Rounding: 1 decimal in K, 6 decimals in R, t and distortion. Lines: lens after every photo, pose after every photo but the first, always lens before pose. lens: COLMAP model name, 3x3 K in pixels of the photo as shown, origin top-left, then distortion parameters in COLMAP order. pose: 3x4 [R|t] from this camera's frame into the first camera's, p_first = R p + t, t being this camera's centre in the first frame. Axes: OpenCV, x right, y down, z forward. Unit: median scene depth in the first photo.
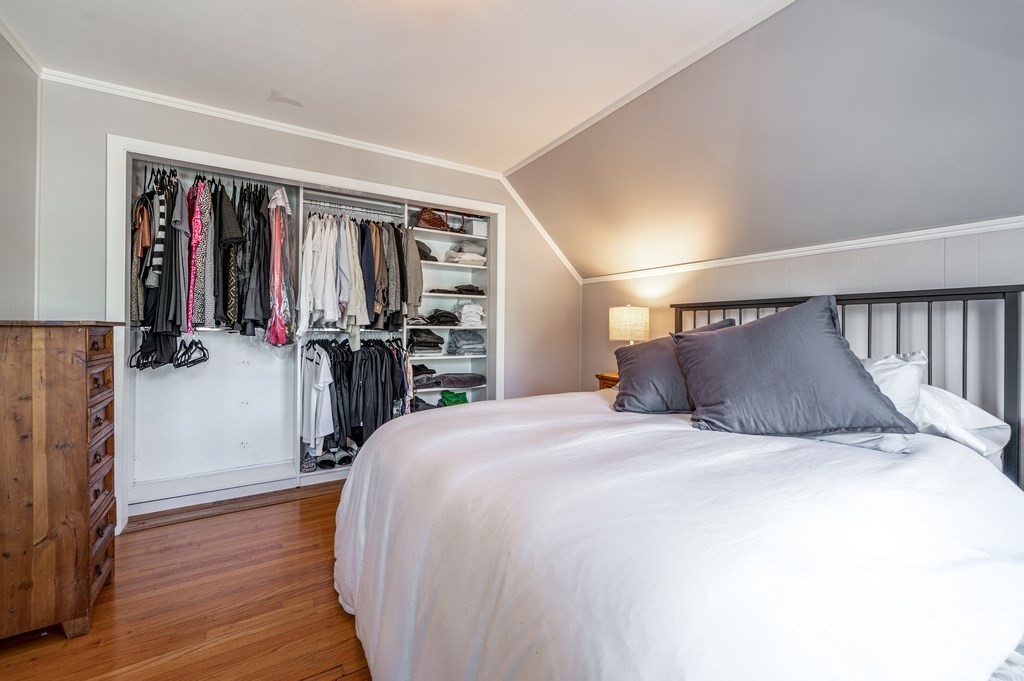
lens RADIAL K [[412.0, 0, 514.6], [0, 412.0, 333.5], [0, 0, 1]] dist [-0.000942, -0.000131]
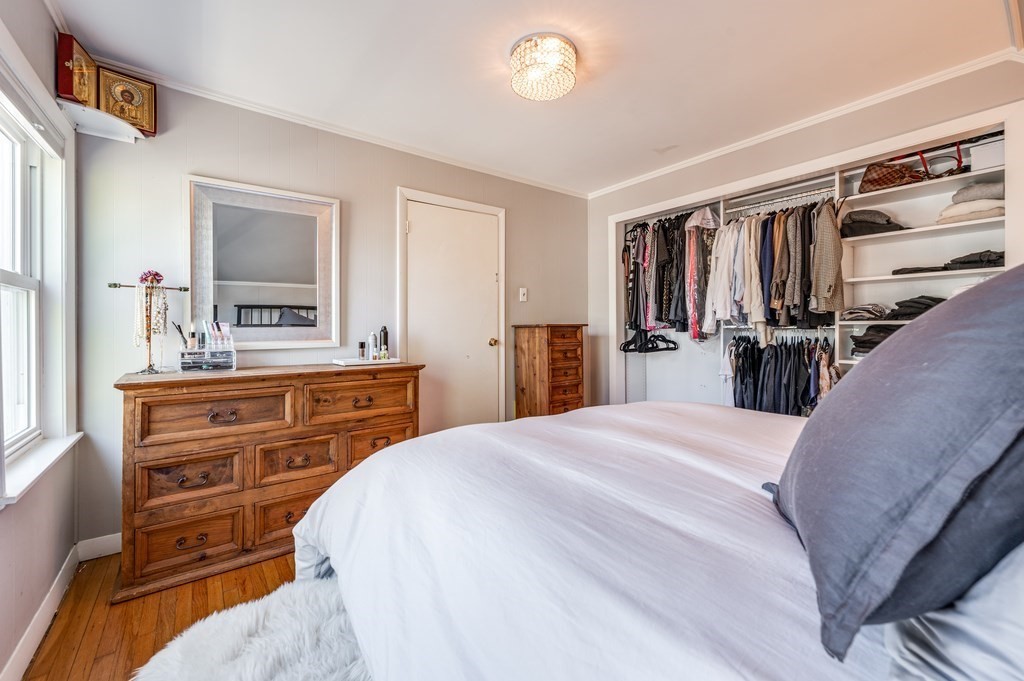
lens RADIAL K [[412.0, 0, 514.6], [0, 412.0, 333.5], [0, 0, 1]] dist [-0.000942, -0.000131]
pose [[0.104496, 0.009056, -0.994484, 0.653122], [-0.003005, 0.999957, 0.008790, -0.000064], [0.994521, 0.002070, 0.104519, 0.379603]]
